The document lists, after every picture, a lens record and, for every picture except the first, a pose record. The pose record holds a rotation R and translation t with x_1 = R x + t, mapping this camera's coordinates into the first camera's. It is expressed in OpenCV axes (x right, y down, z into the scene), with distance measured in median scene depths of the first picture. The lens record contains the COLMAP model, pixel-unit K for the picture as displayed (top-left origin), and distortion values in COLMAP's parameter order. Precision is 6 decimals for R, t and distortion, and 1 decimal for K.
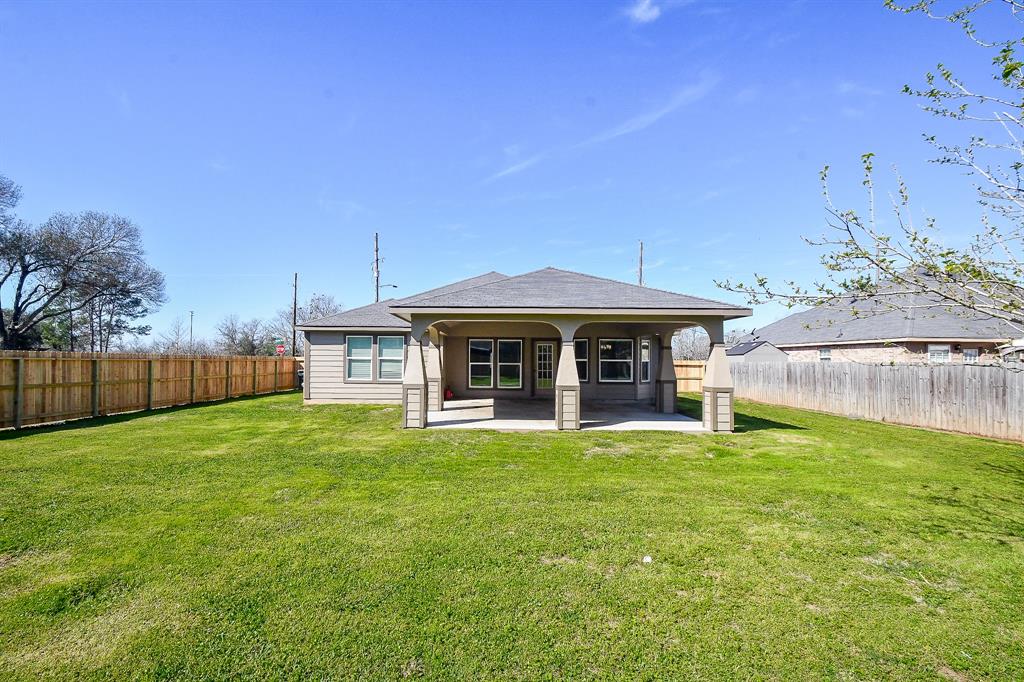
lens RADIAL K [[453.5, 0, 505.6], [0, 453.5, 355.4], [0, 0, 1]] dist [0.019918, -0.016307]
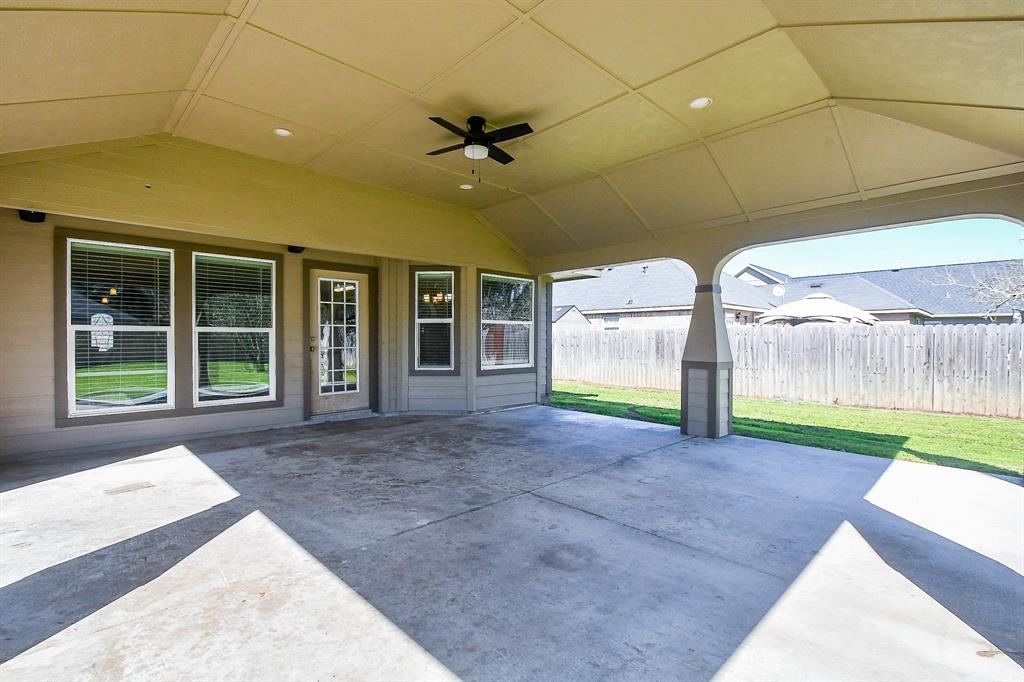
lens RADIAL K [[467.6, 0, 512.0], [0, 467.6, 341.0], [0, 0, 1]] dist [-0.000078, -0.000127]
pose [[0.729602, -0.011261, 0.683779, -0.077987], [-0.002761, 0.999808, 0.019412, 0.019721], [-0.683866, -0.016051, 0.729431, 0.615265]]
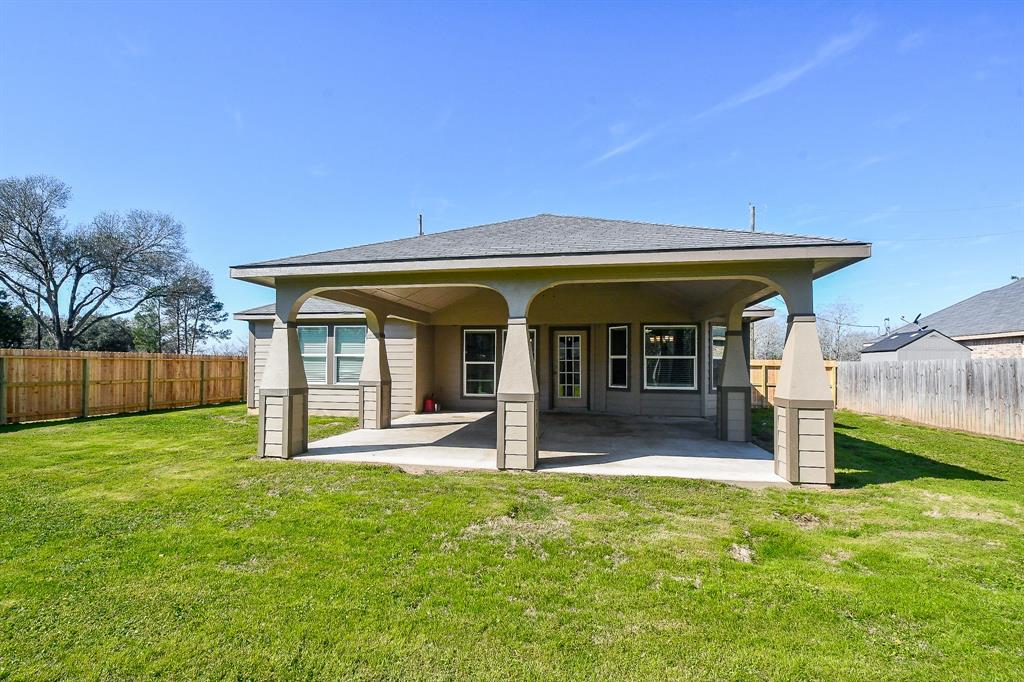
lens RADIAL K [[502.8, 0, 510.0], [0, 502.8, 354.1], [0, 0, 1]] dist [0.002656, -0.016135]
pose [[0.979102, -0.005887, -0.203282, 0.155238], [0.003370, 0.999913, -0.012725, 0.014460], [0.203339, 0.011774, 0.979037, 0.221983]]
